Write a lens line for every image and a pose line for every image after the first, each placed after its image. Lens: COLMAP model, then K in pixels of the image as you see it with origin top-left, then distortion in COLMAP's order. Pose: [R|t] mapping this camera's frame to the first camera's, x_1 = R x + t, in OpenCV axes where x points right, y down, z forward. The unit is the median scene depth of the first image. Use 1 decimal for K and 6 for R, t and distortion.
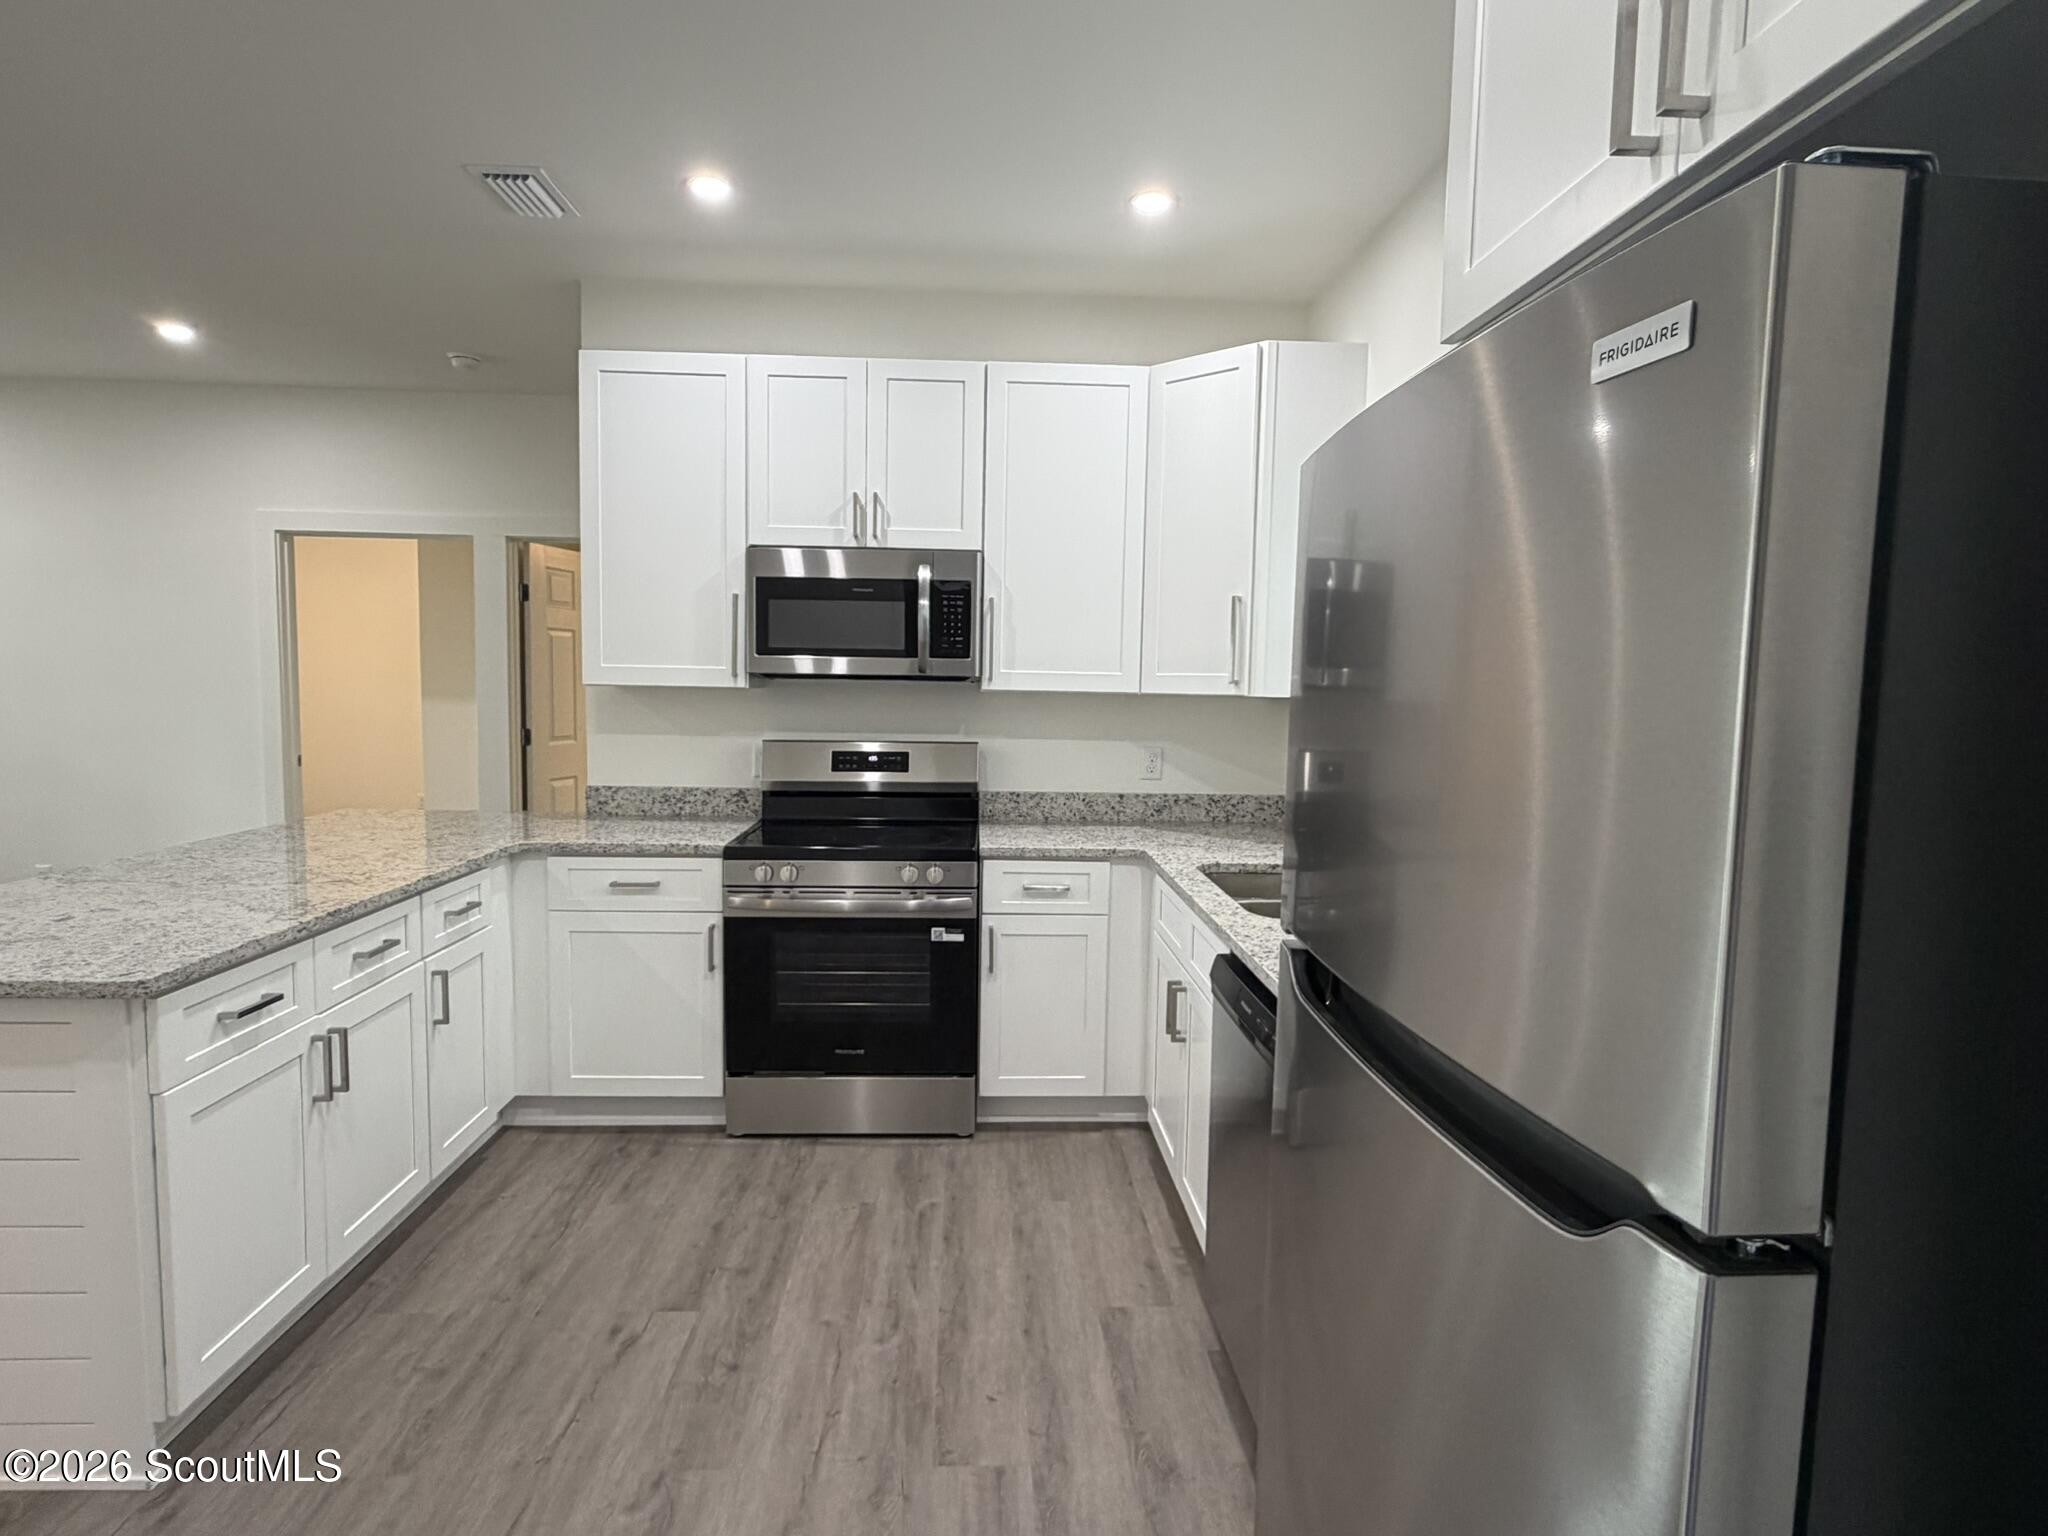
lens RADIAL K [[1119.3, 0, 1024.0], [0, 1119.3, 768.0], [0, 0, 1]] dist [-0.000580, -0.000592]
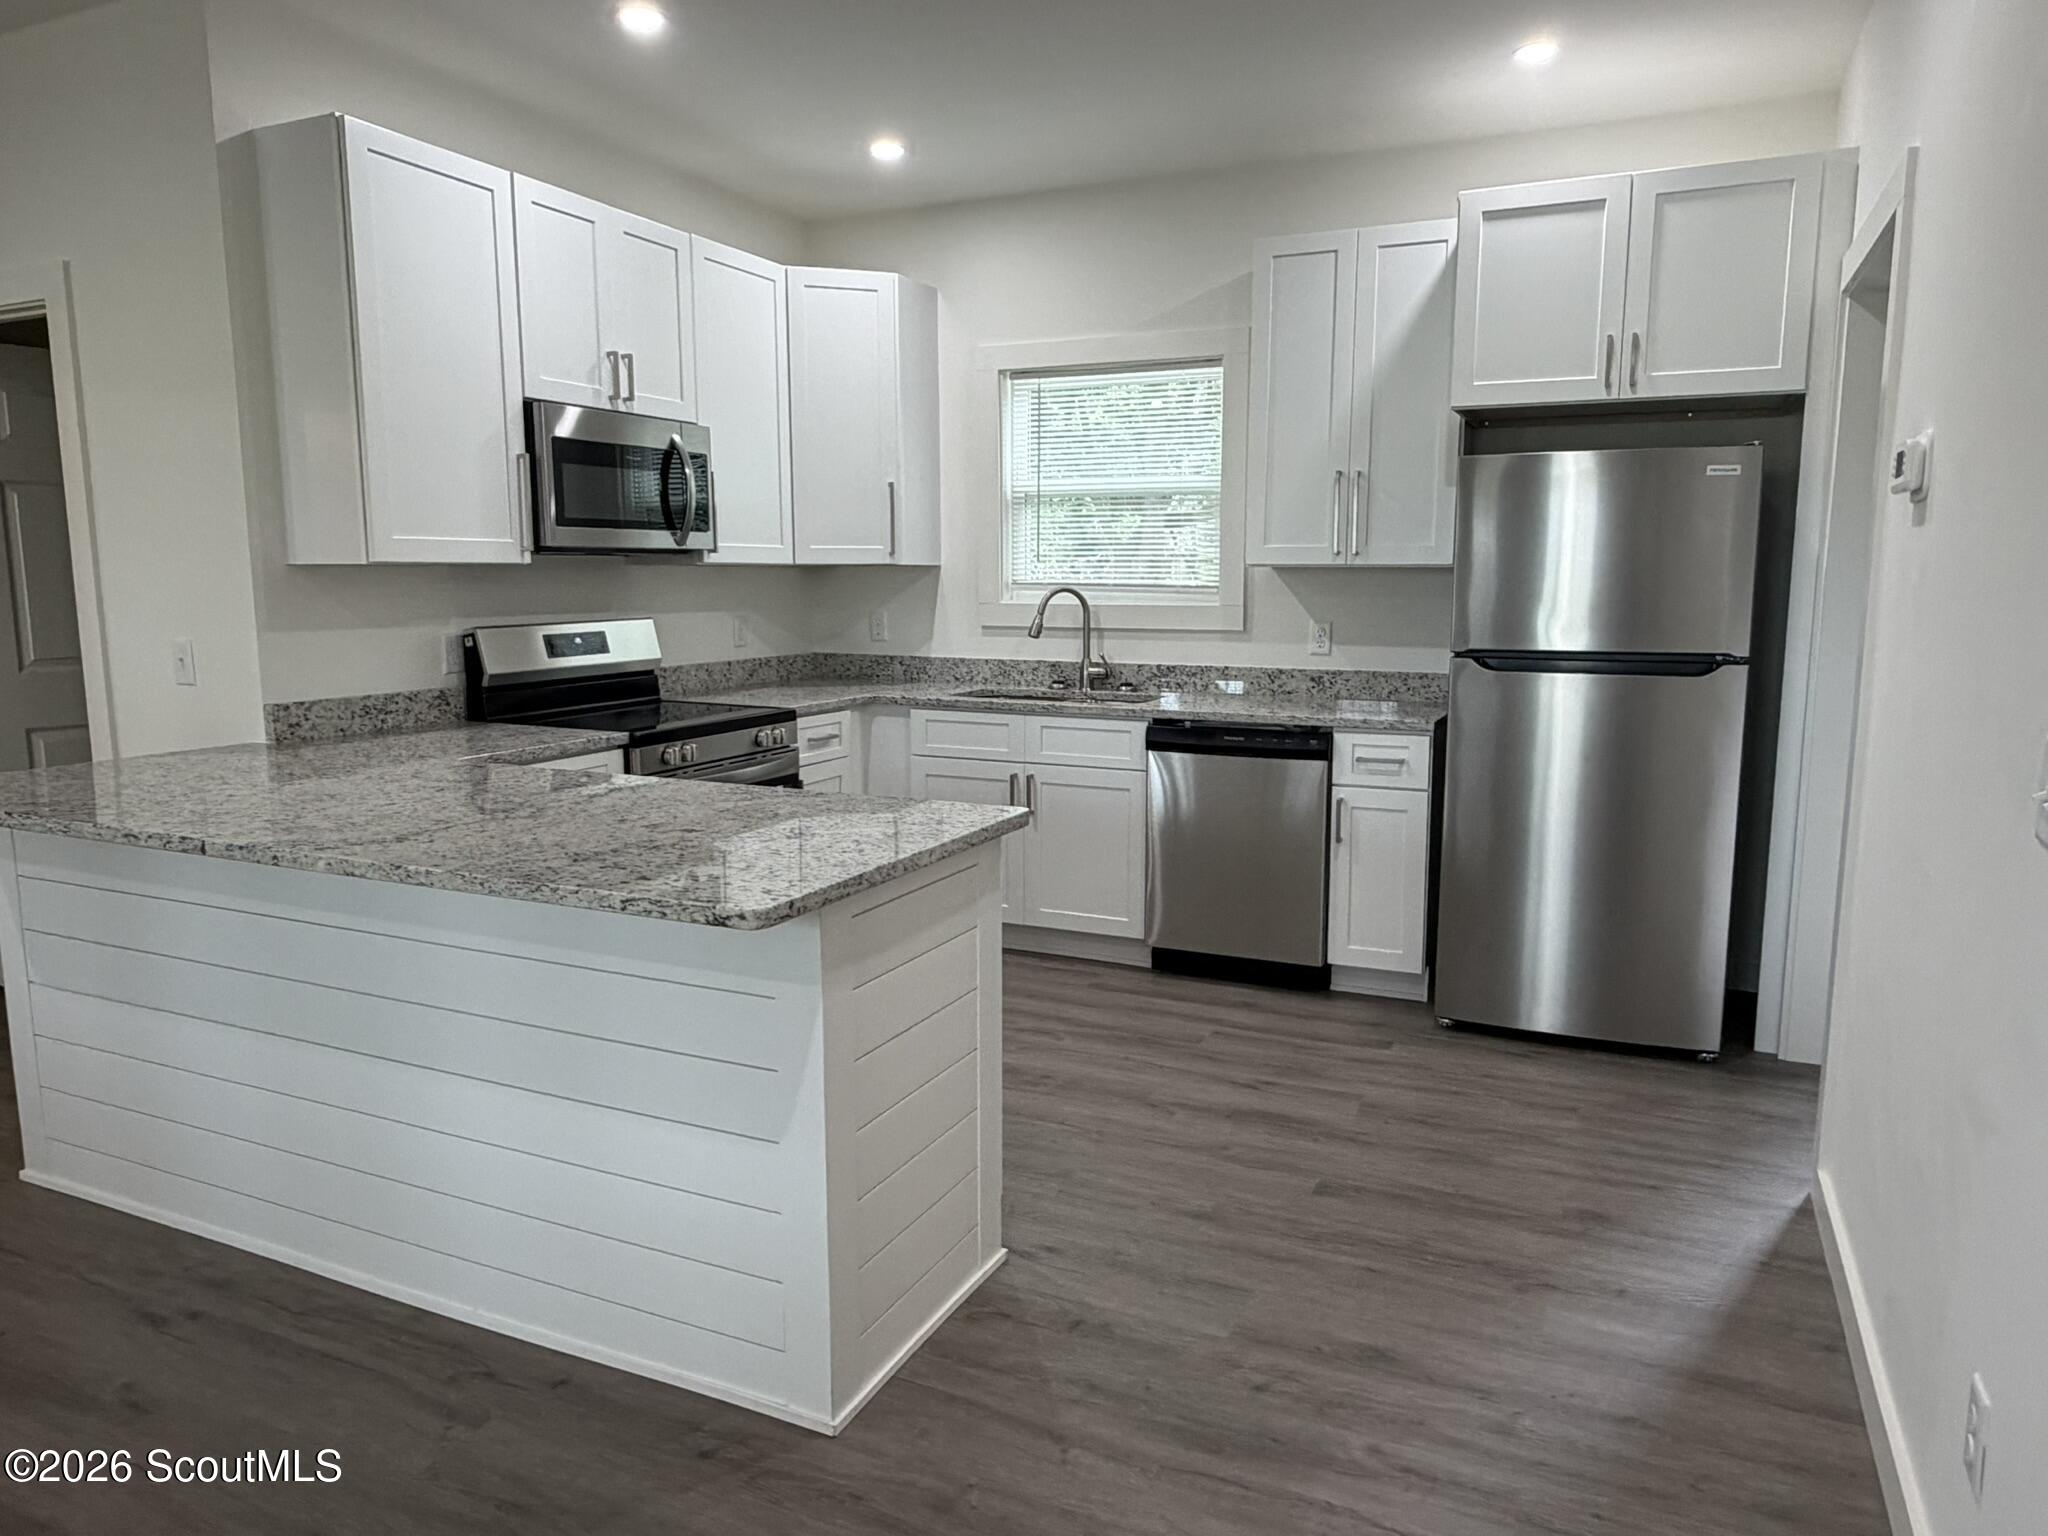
lens RADIAL K [[1360.8, 0, 1024.0], [0, 1360.8, 768.0], [0, 0, 1]] dist [-0.001874, 0.000881]
pose [[0.459472, -0.145110, 0.876258, -1.013456], [0.077843, 0.989347, 0.123020, -0.014847], [-0.884774, 0.011686, 0.465873, 0.169584]]
